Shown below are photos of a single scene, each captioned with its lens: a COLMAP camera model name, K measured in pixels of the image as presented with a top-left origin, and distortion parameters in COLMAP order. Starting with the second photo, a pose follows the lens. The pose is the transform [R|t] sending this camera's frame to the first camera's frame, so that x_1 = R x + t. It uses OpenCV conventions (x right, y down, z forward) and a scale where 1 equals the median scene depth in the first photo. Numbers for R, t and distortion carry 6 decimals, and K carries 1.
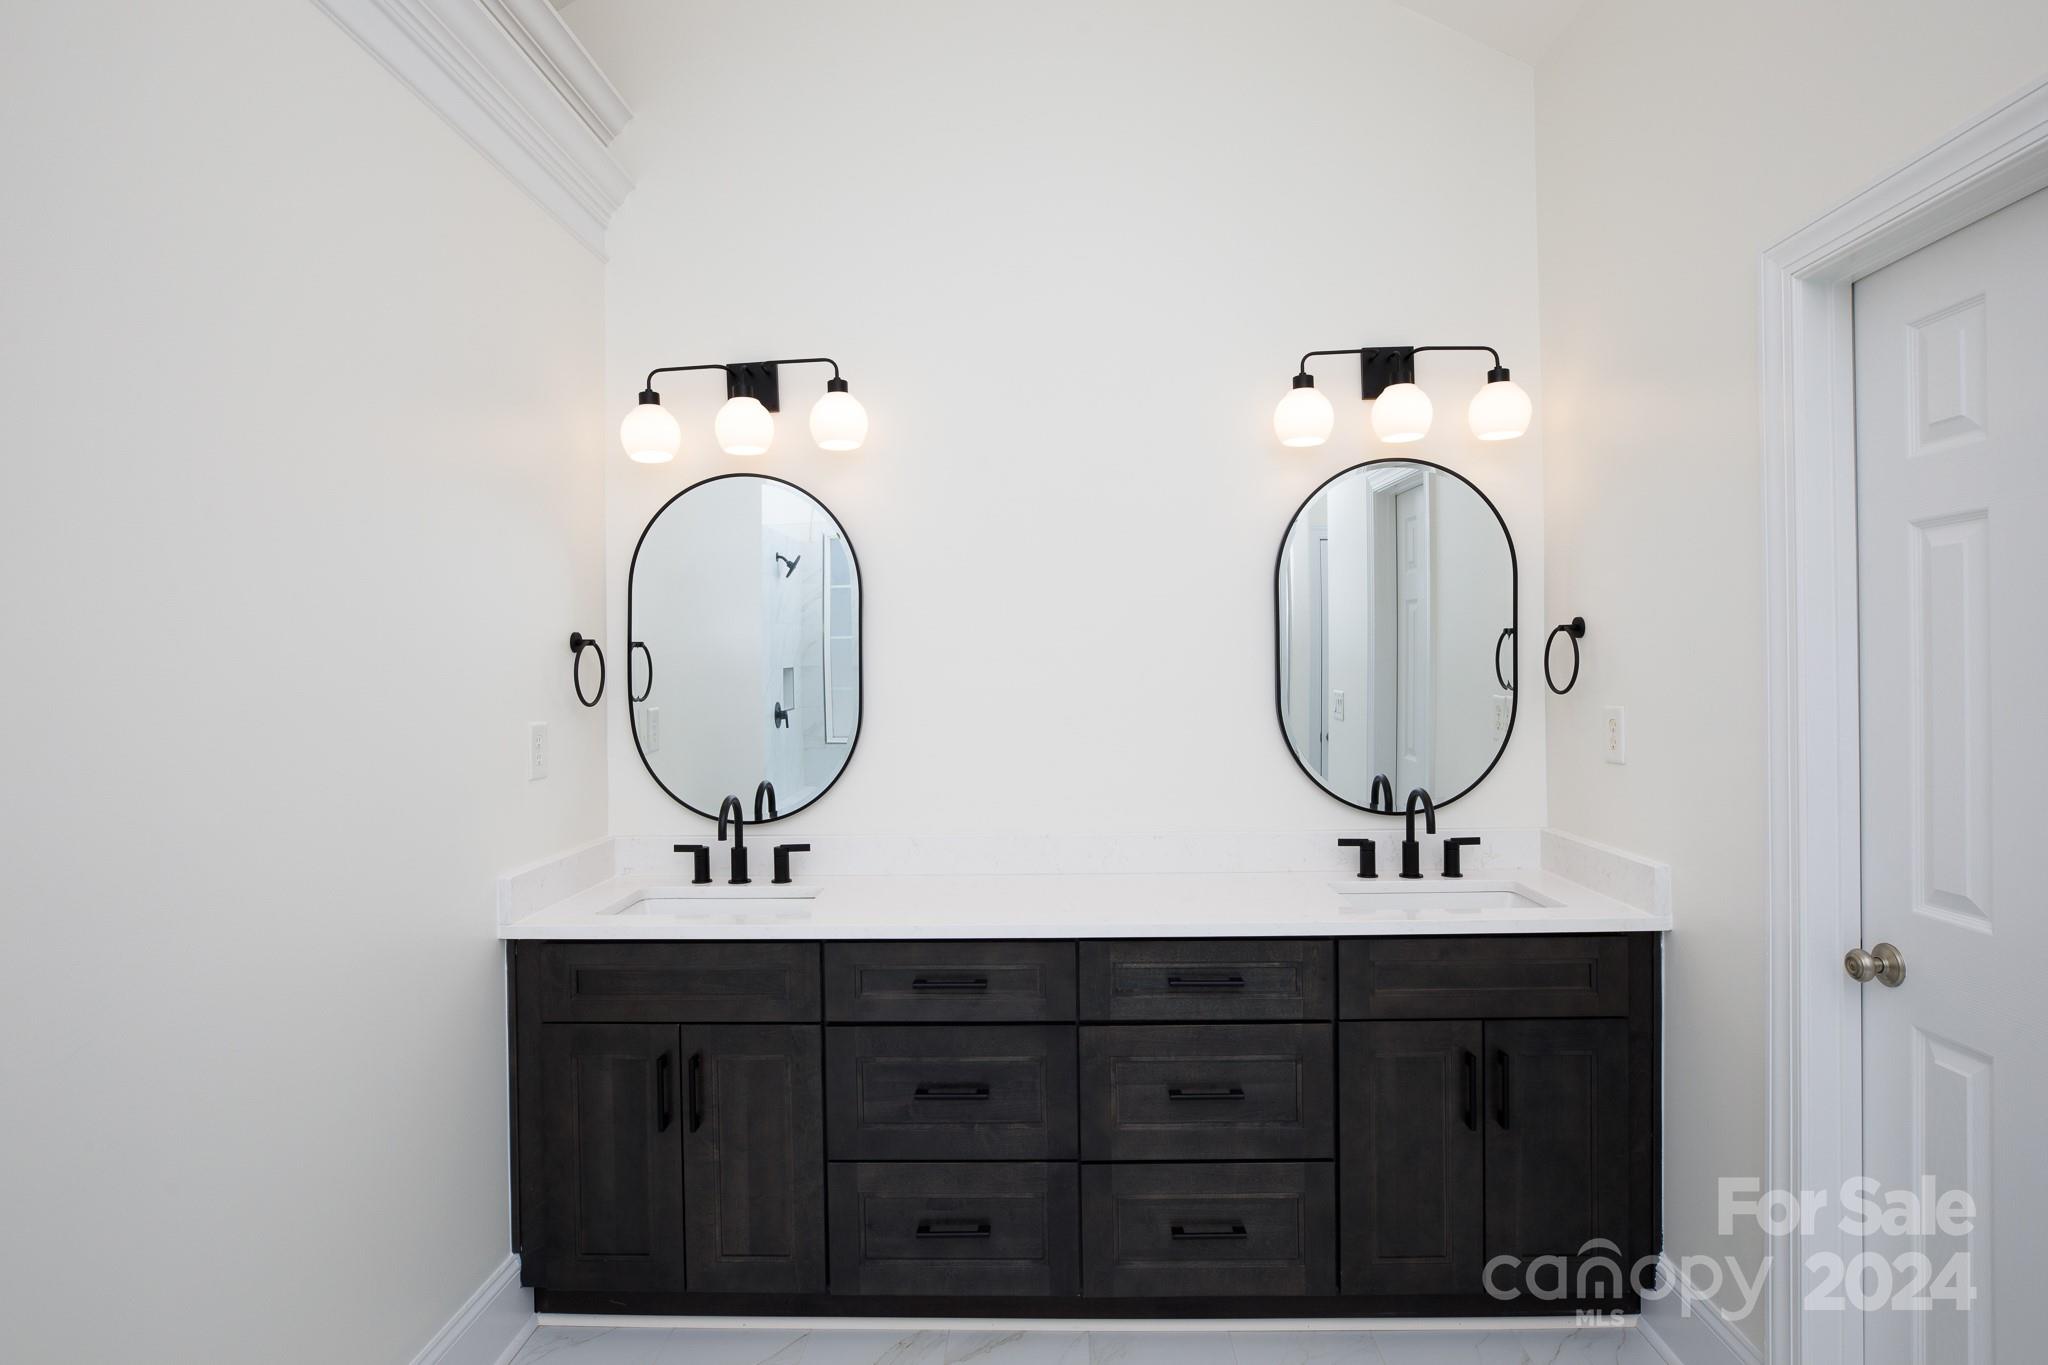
lens RADIAL K [[1105.4, 0, 1026.4], [0, 1105.4, 694.8], [0, 0, 1]] dist [-0.025606, 0.001570]
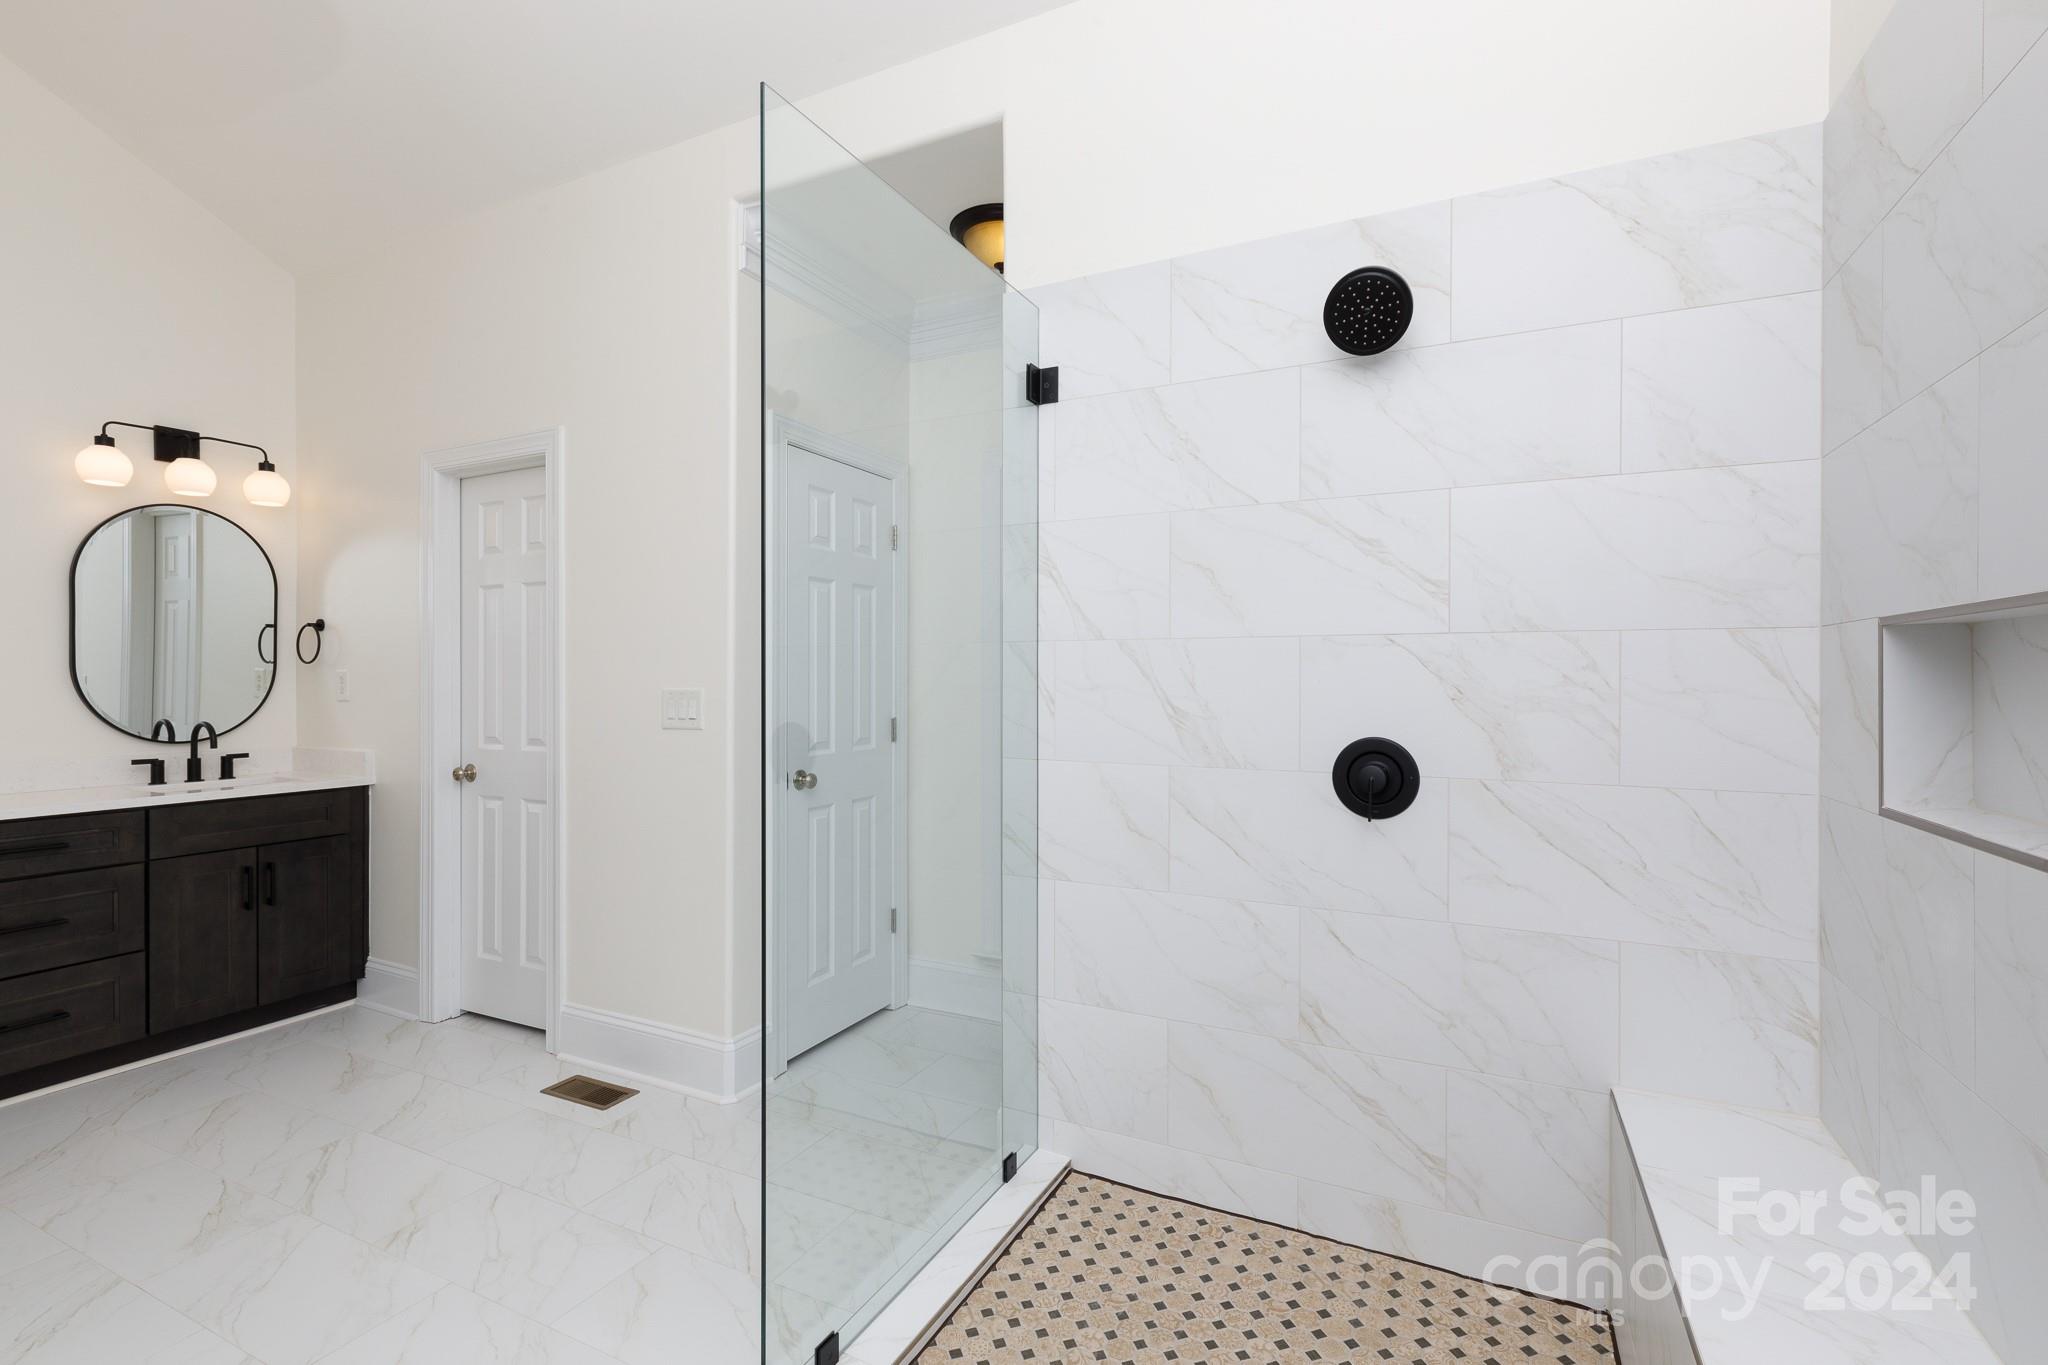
lens RADIAL K [[938.6, 0, 1017.3], [0, 938.6, 672.1], [0, 0, 1]] dist [0.003645, 0.001129]
pose [[0.444884, 0.020865, 0.895345, -0.379012], [0.011113, 0.999523, -0.028814, 0.077293], [-0.895519, 0.022769, 0.444440, -0.725649]]
